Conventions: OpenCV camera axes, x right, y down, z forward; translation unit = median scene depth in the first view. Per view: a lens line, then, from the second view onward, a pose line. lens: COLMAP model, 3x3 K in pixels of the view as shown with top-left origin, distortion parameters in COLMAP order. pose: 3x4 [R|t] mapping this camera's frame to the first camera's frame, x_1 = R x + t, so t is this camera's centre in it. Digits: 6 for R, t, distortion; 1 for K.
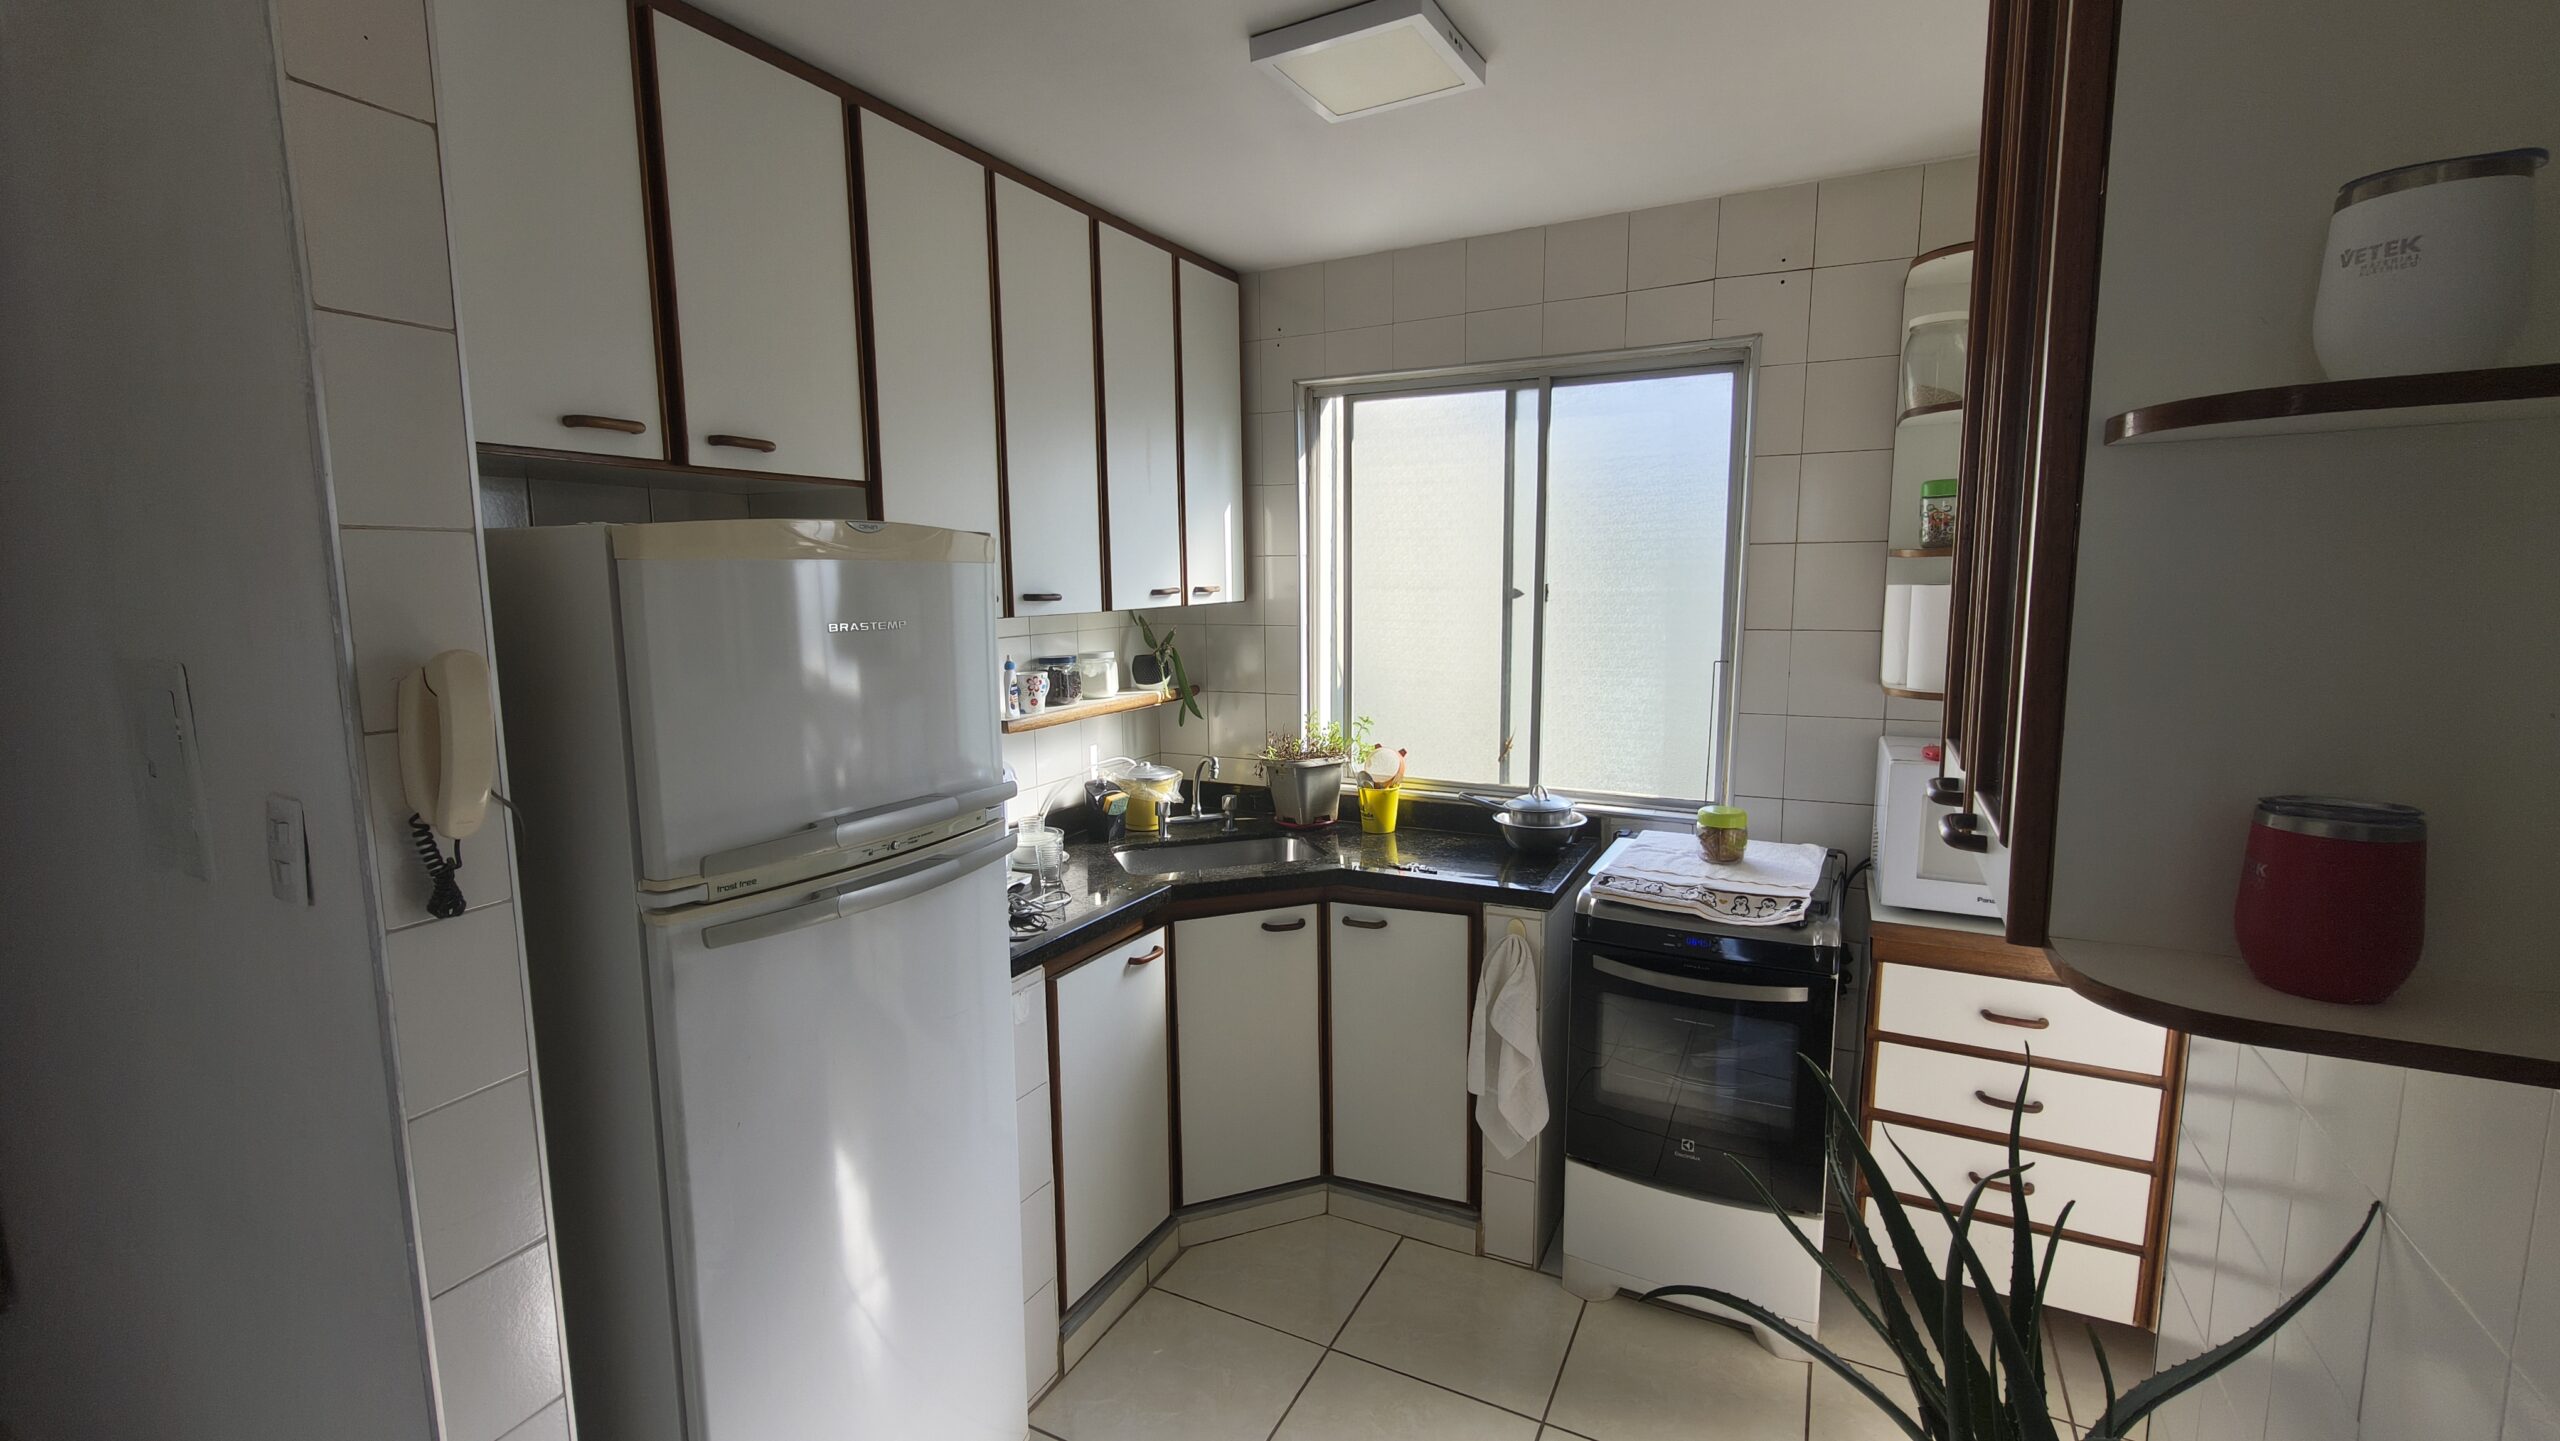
lens RADIAL K [[1108.2, 0, 1278.0], [0, 1108.2, 721.5], [0, 0, 1]] dist [0.003398, -0.000008]
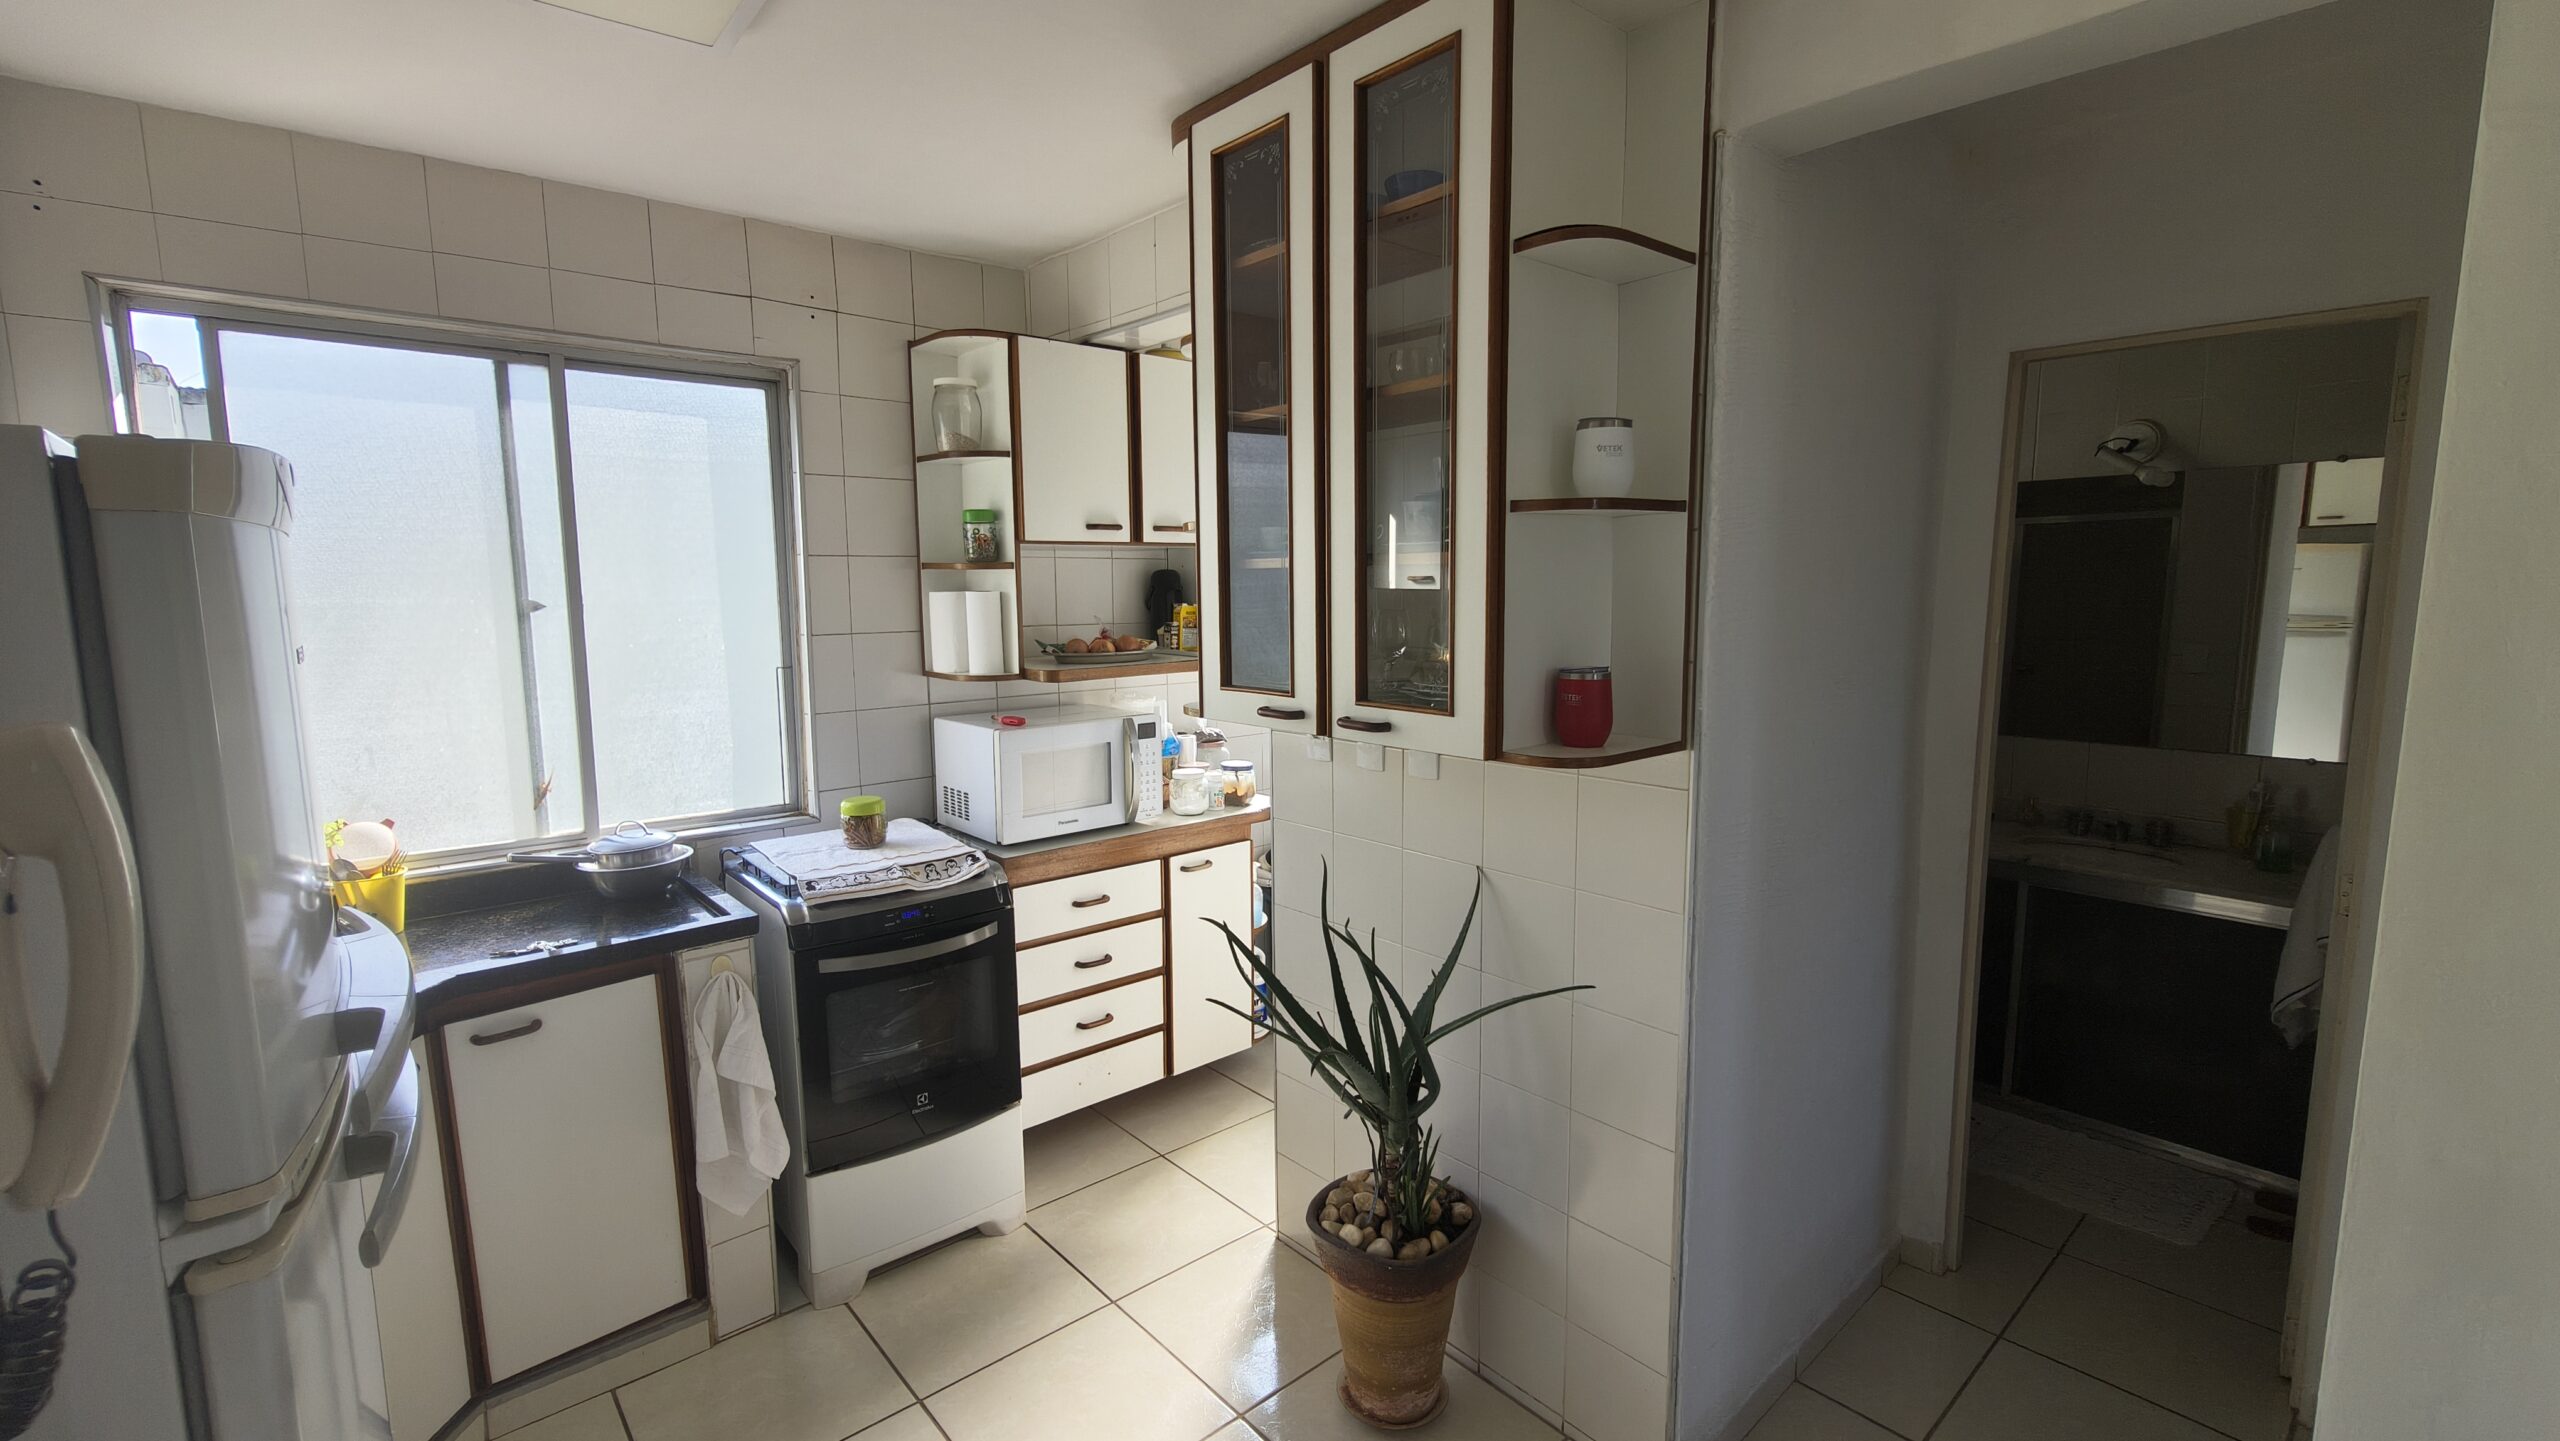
lens RADIAL K [[1108.2, 0, 1282.3], [0, 1108.2, 718.8], [0, 0, 1]] dist [0.003398, -0.000008]
pose [[0.357871, -0.107810, 0.927526, -0.443706], [0.126918, 0.989710, 0.066069, -0.017780], [-0.925106, 0.094075, 0.367872, 0.209399]]
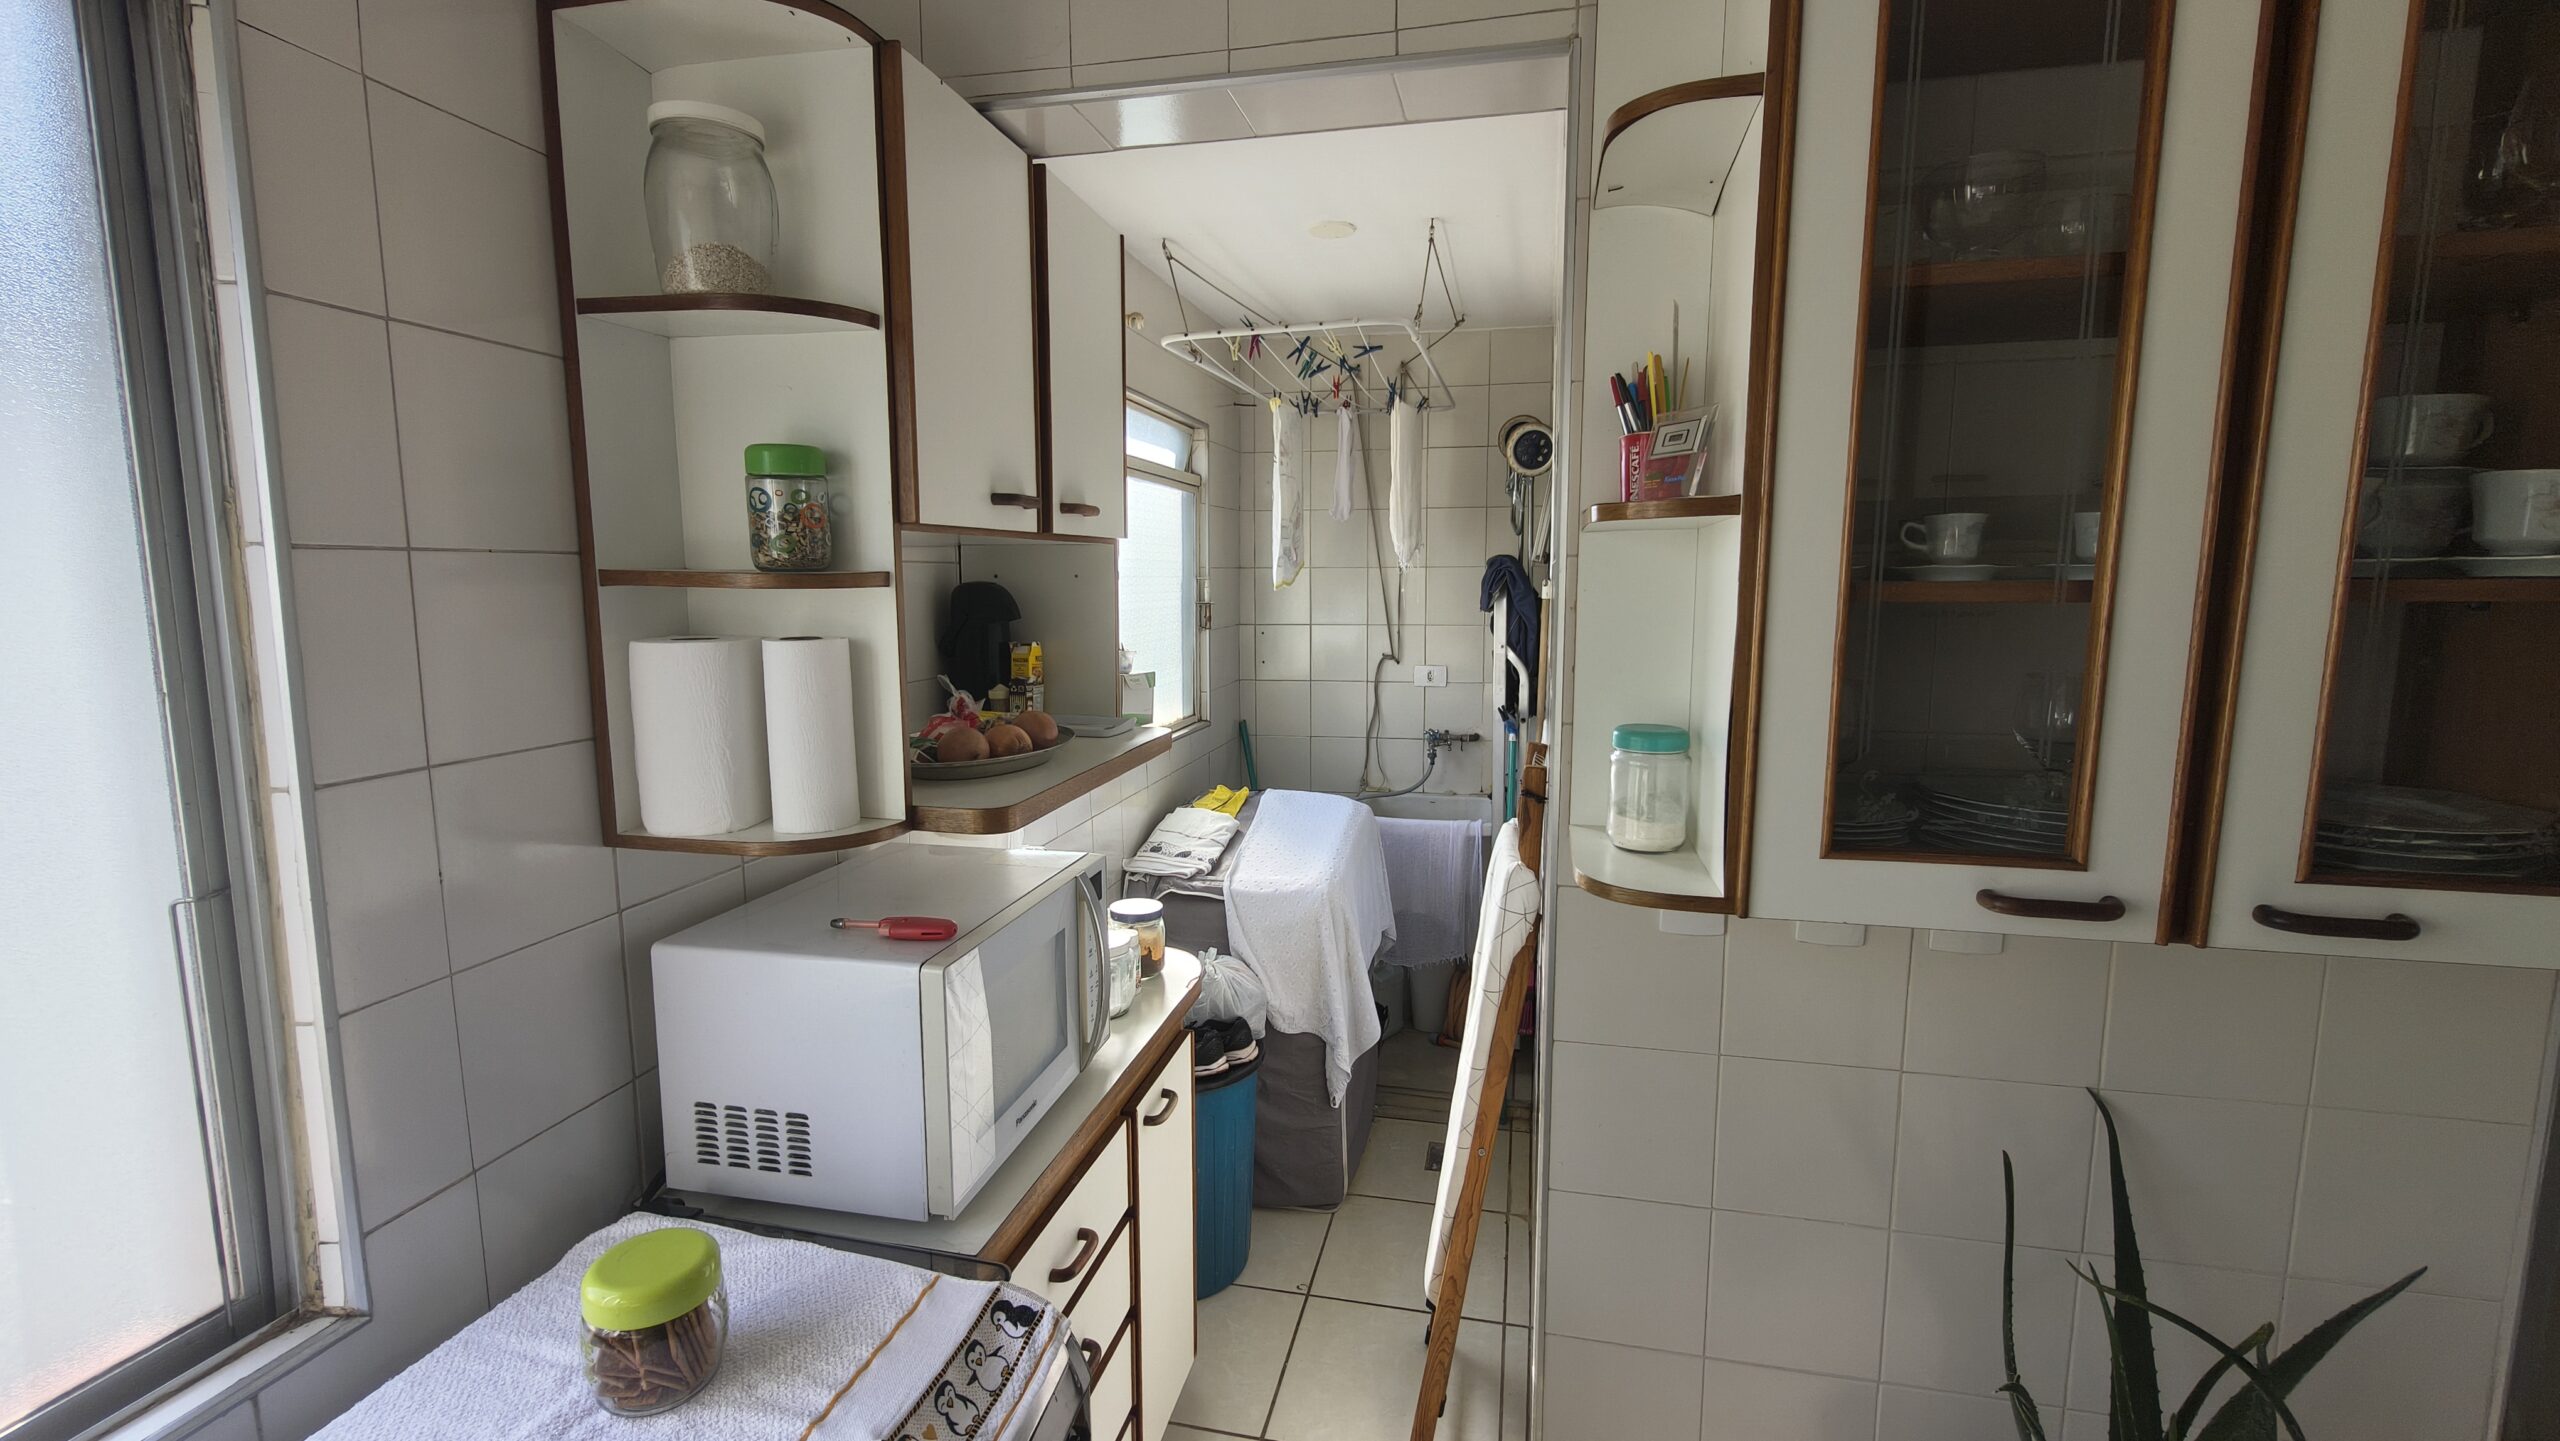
lens RADIAL K [[1108.2, 0, 1278.1], [0, 1108.2, 722.6], [0, 0, 1]] dist [0.003398, -0.000008]
pose [[-0.256340, -0.115610, 0.959648, 0.003116], [0.132027, 0.979328, 0.153248, -0.125065], [-0.957528, 0.165983, -0.235777, 0.839449]]
